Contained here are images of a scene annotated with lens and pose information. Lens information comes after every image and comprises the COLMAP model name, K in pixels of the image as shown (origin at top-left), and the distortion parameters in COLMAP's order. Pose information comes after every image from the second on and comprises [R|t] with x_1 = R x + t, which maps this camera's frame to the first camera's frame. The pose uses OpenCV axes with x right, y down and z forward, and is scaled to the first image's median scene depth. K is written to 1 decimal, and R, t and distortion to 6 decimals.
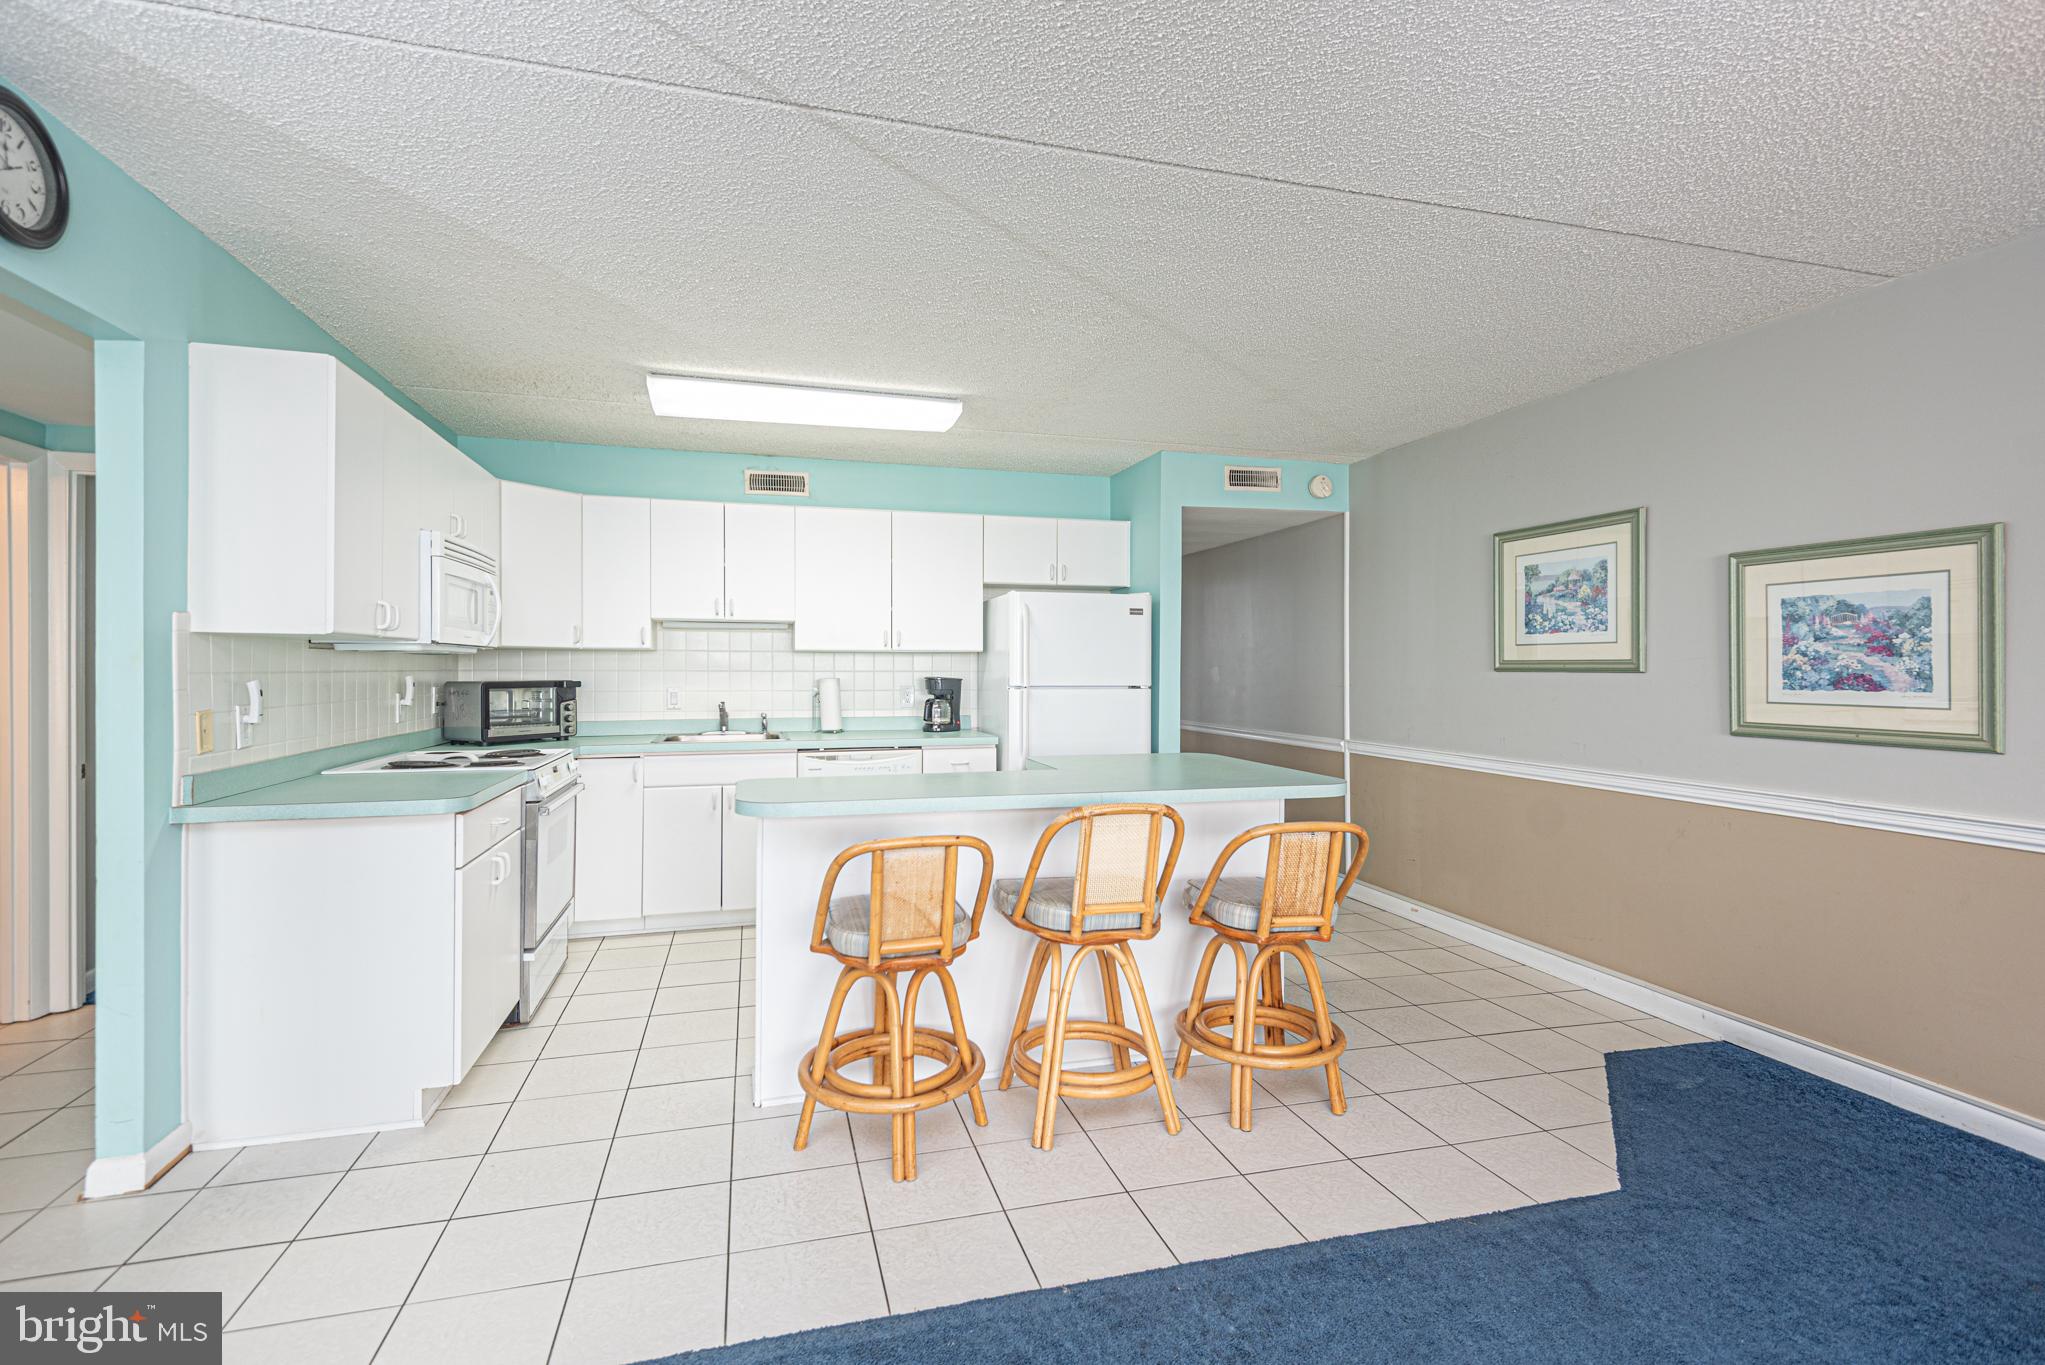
lens RADIAL K [[934.4, 0, 1062.6], [0, 934.4, 664.7], [0, 0, 1]] dist [0.023912, -0.006711]
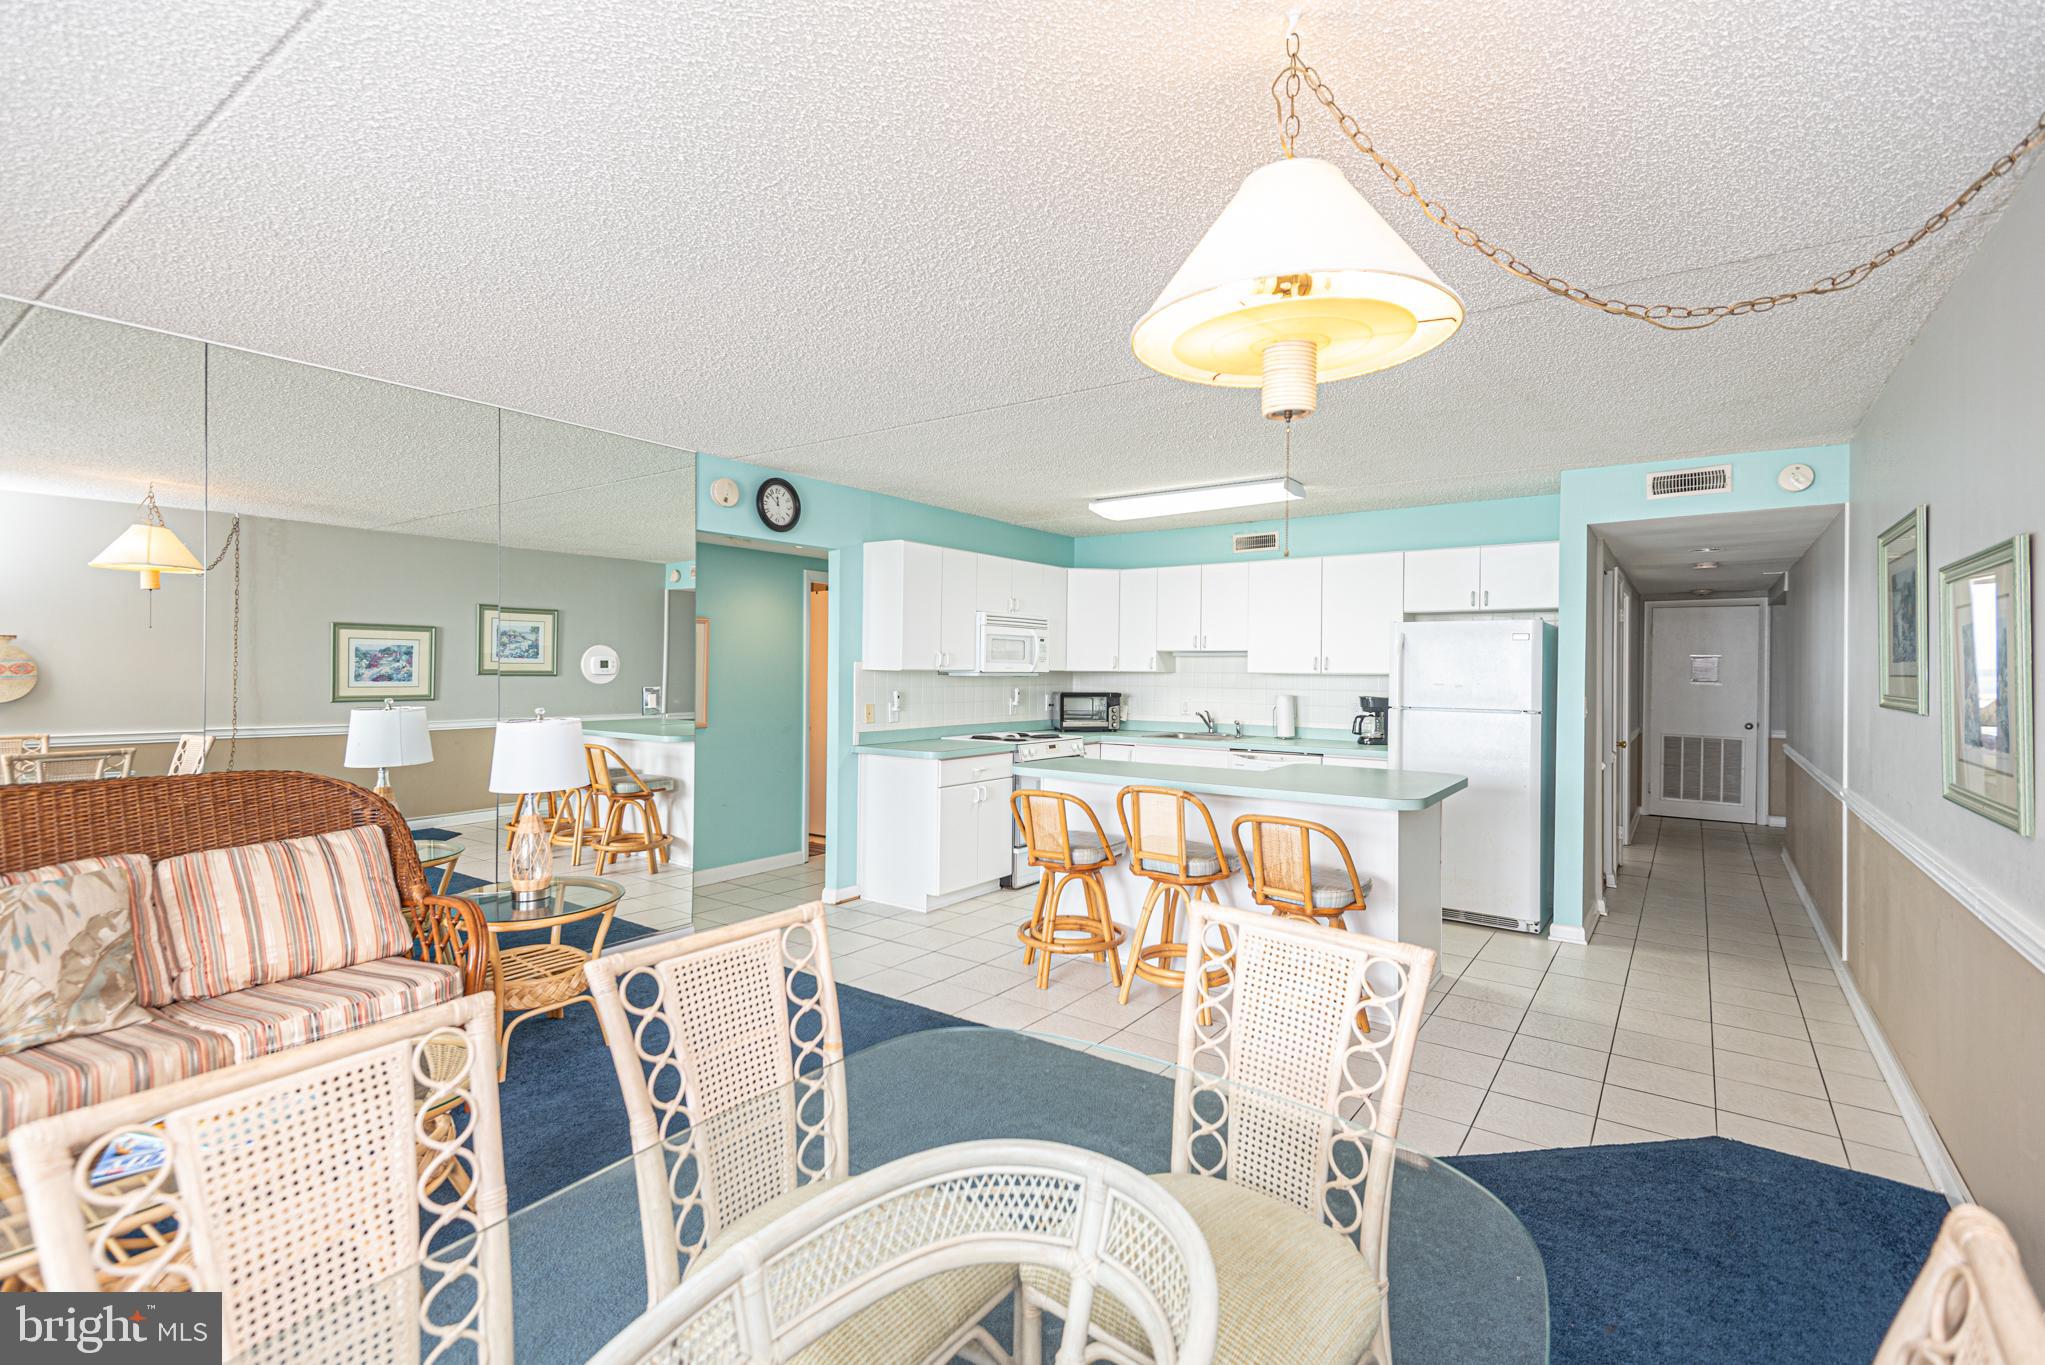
lens RADIAL K [[934.4, 0, 1033.5], [0, 934.4, 662.7], [0, 0, 1]] dist [0.023912, -0.006711]
pose [[0.598474, -0.003085, -0.801136, 0.640091], [-0.005725, 0.999951, -0.008127, -0.019057], [0.801122, 0.009451, 0.598427, -0.028949]]
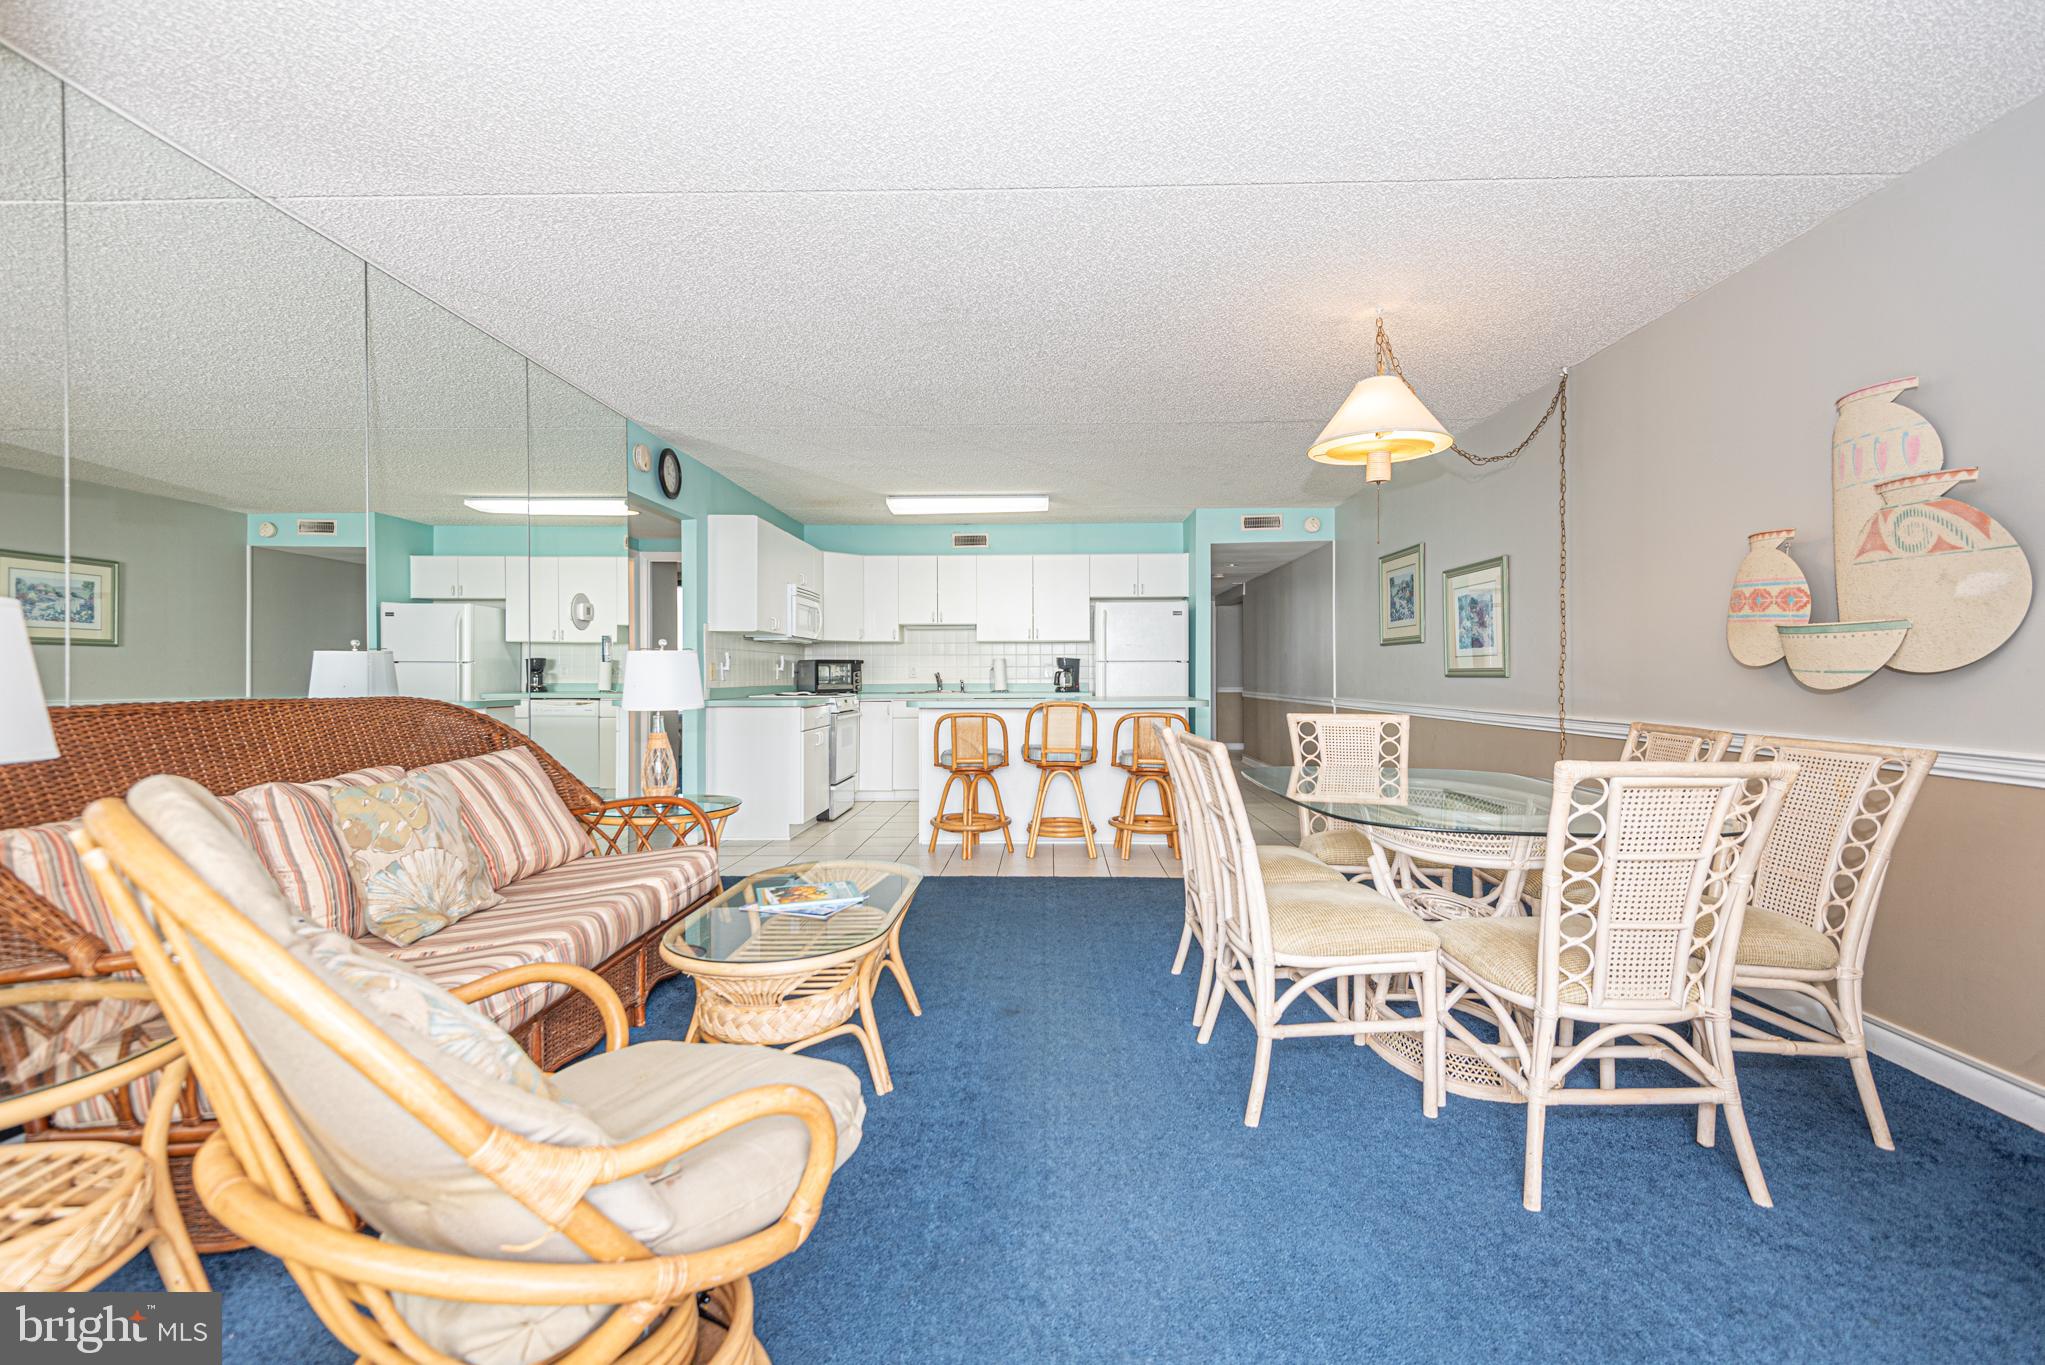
lens RADIAL K [[934.4, 0, 1054.4], [0, 934.4, 675.2], [0, 0, 1]] dist [0.023912, -0.006711]
pose [[0.949950, -0.005156, -0.312361, 0.407114], [0.005961, 0.999981, 0.001621, 0.047206], [0.312347, -0.003402, 0.949962, -0.605891]]
